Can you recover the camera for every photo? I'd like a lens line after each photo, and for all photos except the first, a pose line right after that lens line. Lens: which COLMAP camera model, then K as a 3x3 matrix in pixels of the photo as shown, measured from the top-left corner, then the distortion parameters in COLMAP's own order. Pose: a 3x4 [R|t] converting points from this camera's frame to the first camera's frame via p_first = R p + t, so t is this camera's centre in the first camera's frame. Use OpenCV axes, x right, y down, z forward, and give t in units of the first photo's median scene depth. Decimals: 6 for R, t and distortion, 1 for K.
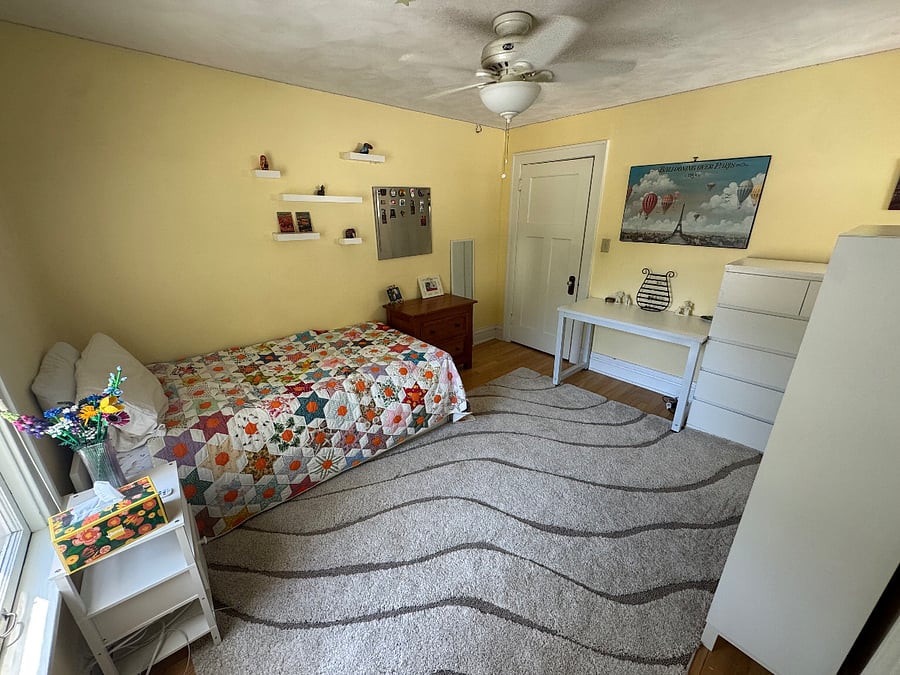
lens RADIAL K [[358.0, 0, 450.8], [0, 358.0, 337.2], [0, 0, 1]] dist [-0.002723, -0.000087]
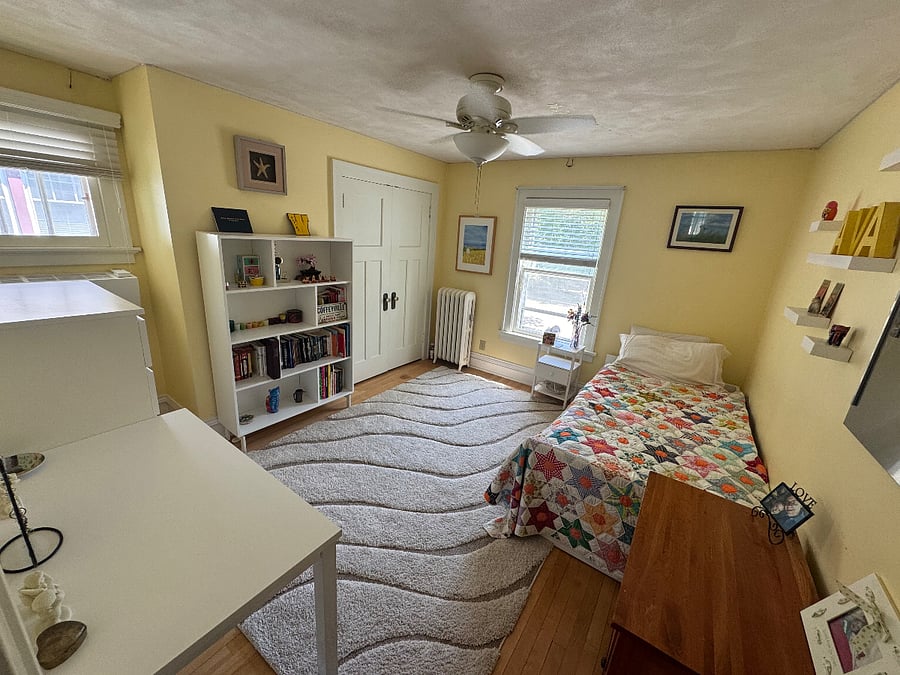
lens RADIAL K [[358.0, 0, 448.7], [0, 358.0, 338.4], [0, 0, 1]] dist [-0.002723, -0.000087]
pose [[-0.969519, 0.000874, -0.245015, 0.329230], [-0.146832, 0.798469, 0.583856, -0.519430], [0.196147, 0.602036, -0.774002, 1.365003]]
